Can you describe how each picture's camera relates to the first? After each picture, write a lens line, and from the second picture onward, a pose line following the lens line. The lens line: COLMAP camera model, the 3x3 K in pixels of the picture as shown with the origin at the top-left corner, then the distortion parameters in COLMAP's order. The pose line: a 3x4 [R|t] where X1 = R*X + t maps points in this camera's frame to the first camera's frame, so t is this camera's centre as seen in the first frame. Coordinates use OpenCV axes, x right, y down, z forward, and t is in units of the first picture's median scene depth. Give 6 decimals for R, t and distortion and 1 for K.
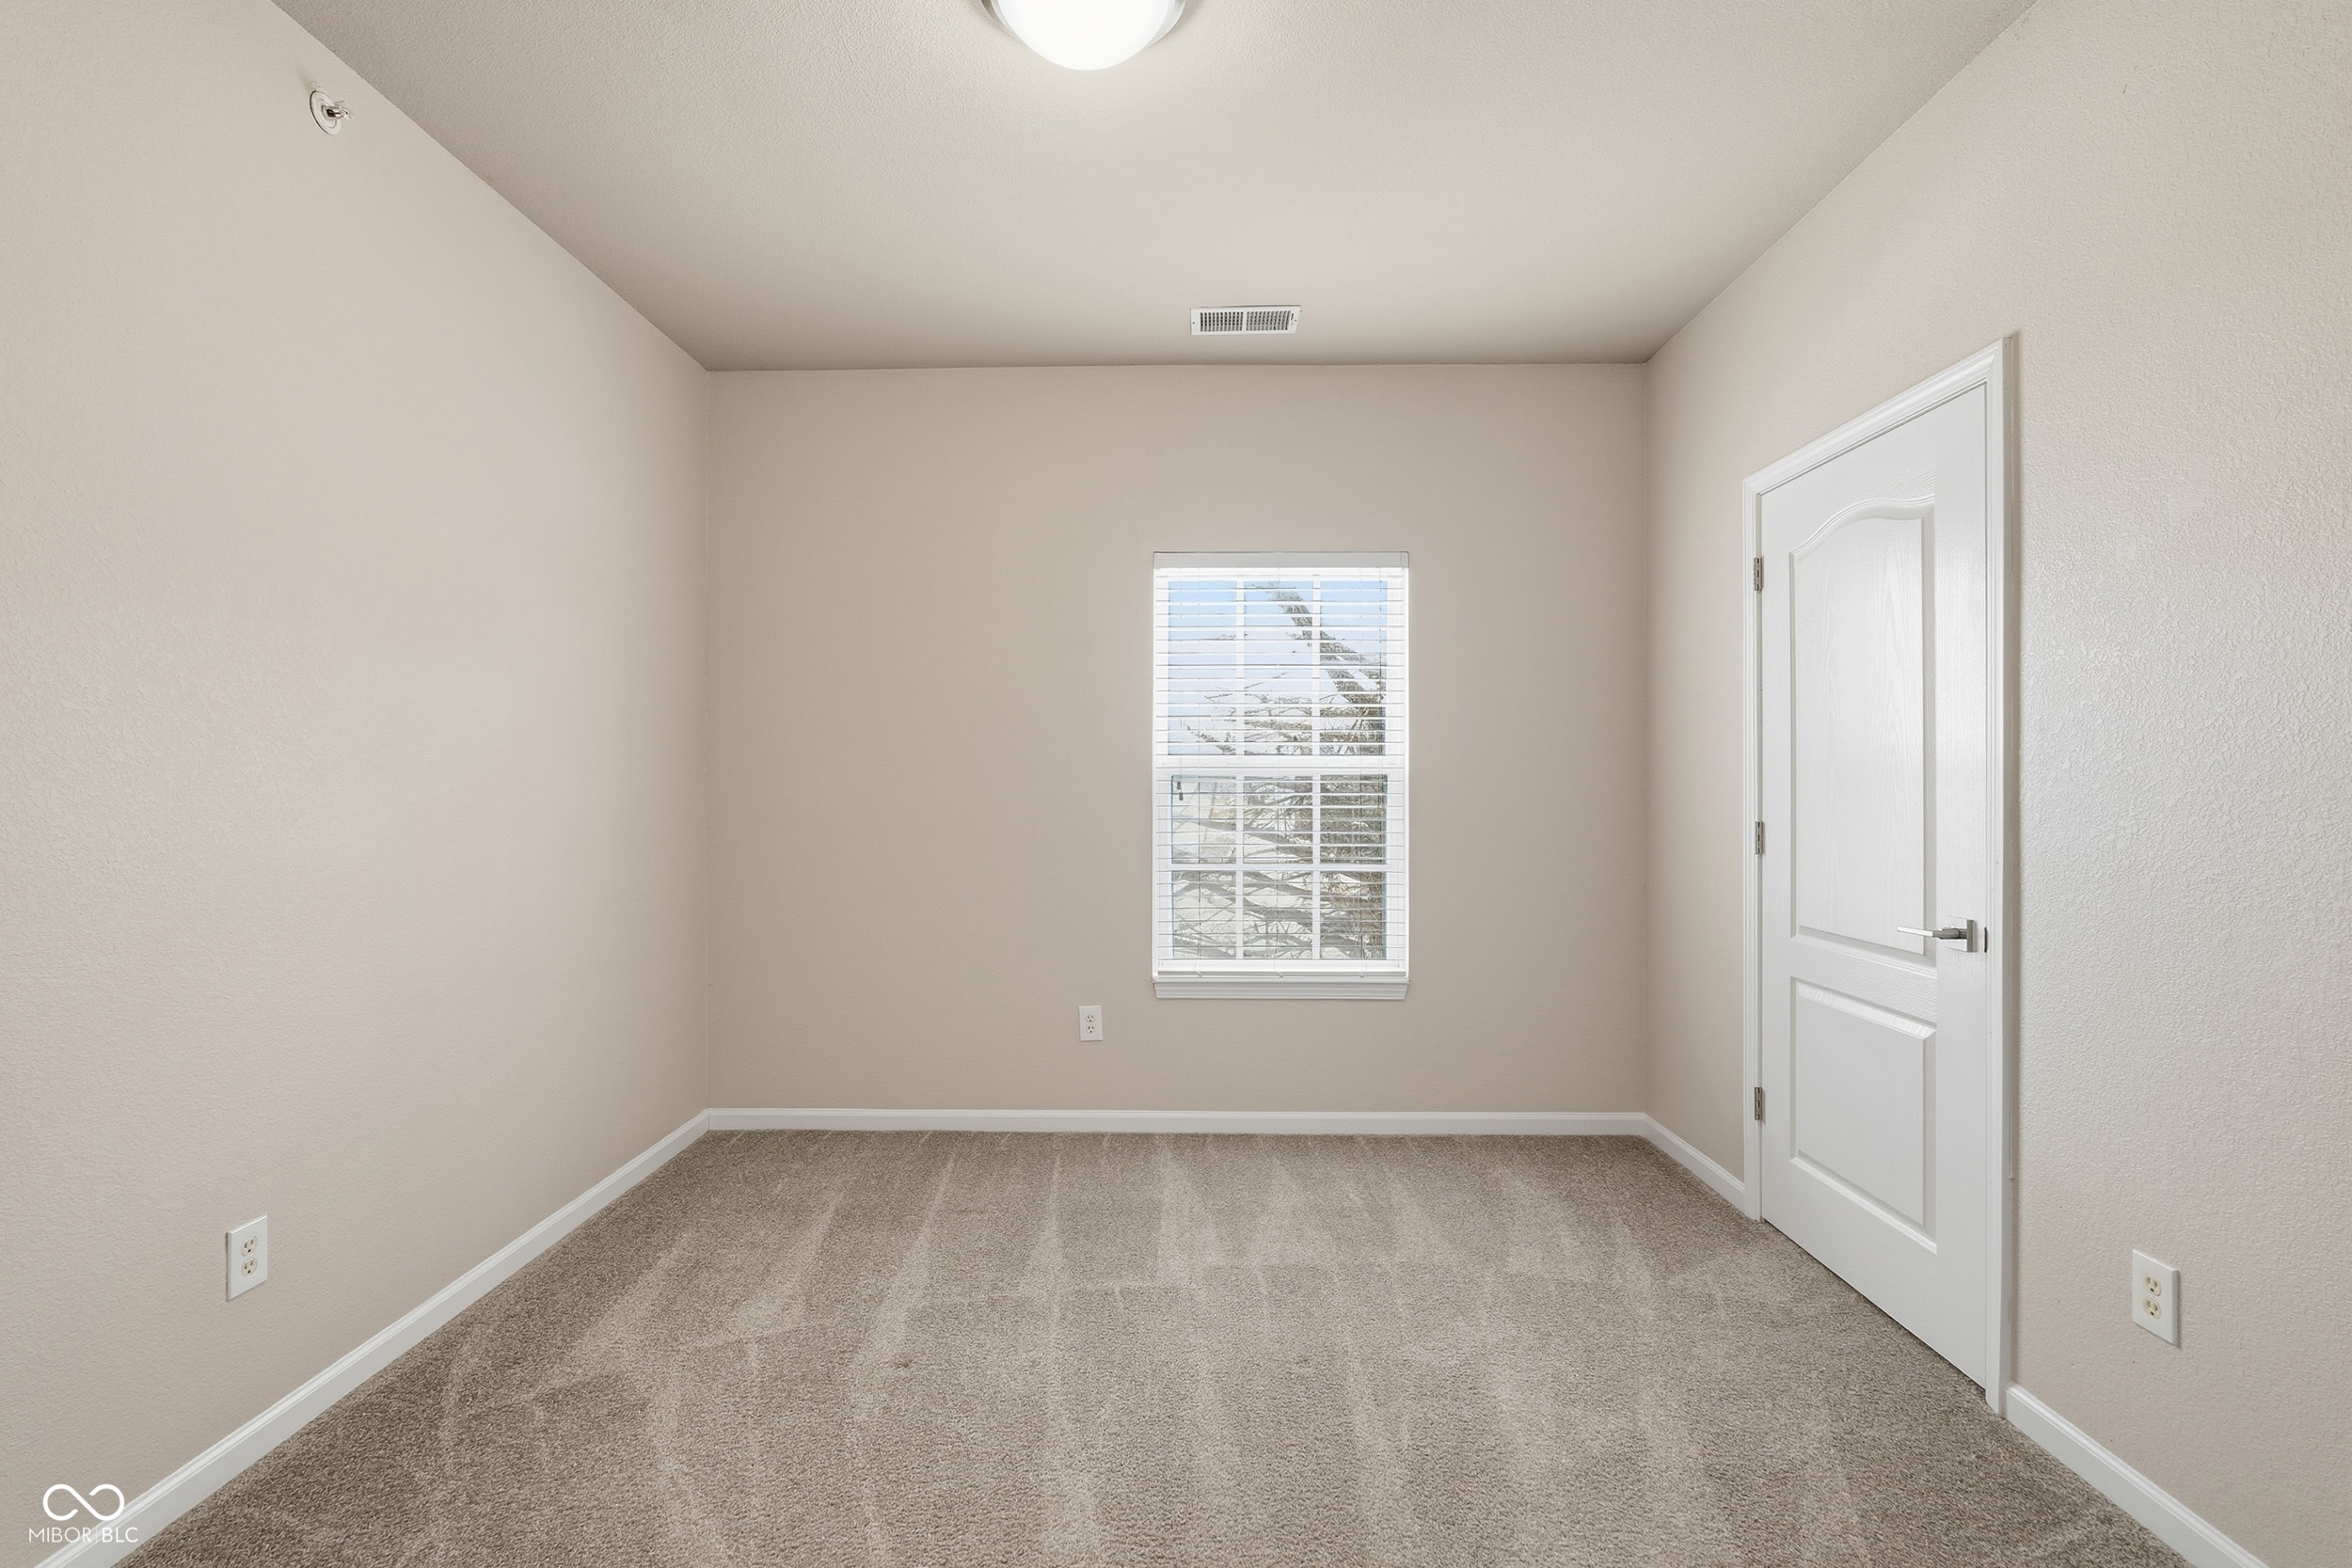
lens RADIAL K [[1099.2, 0, 1170.7], [0, 1099.2, 781.5], [0, 0, 1]] dist [-0.013273, 0.006947]
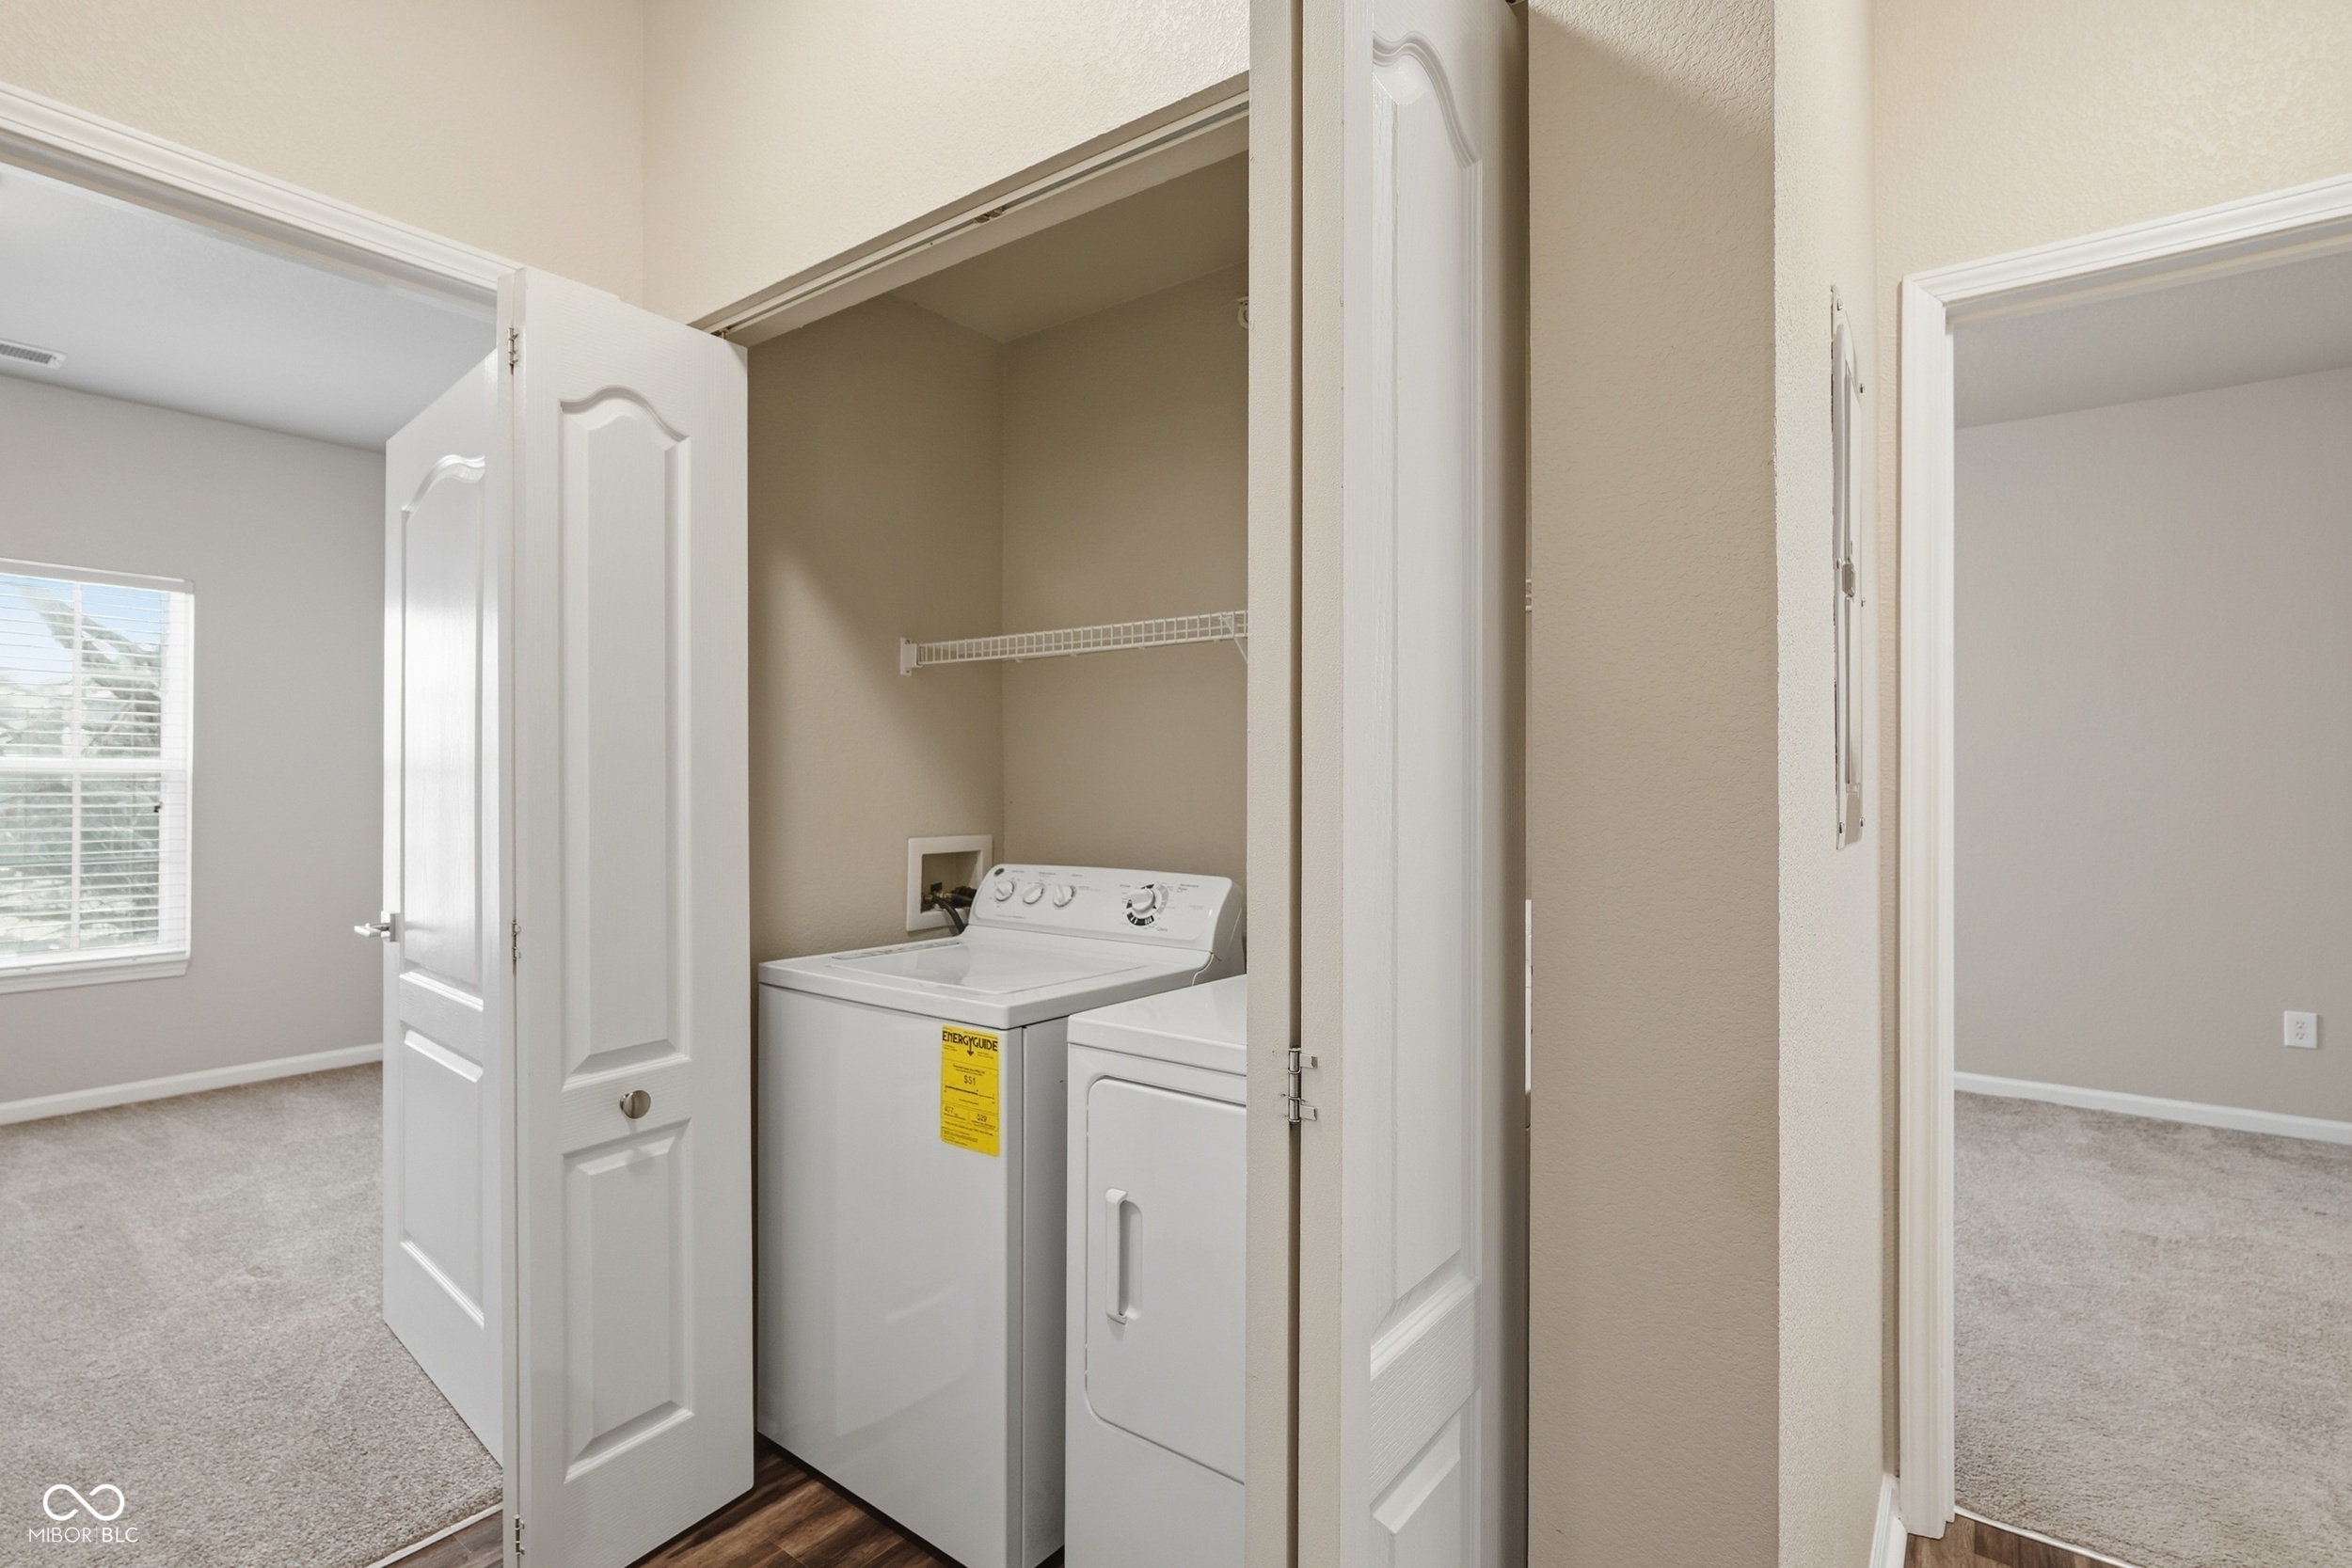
lens RADIAL K [[1099.2, 0, 1170.7], [0, 1099.2, 781.5], [0, 0, 1]] dist [-0.013273, 0.006947]
pose [[0.589186, 0.007380, 0.807963, -0.096948], [-0.007313, 0.999966, -0.003800, -0.002286], [-0.807964, -0.003670, 0.589220, -0.470597]]
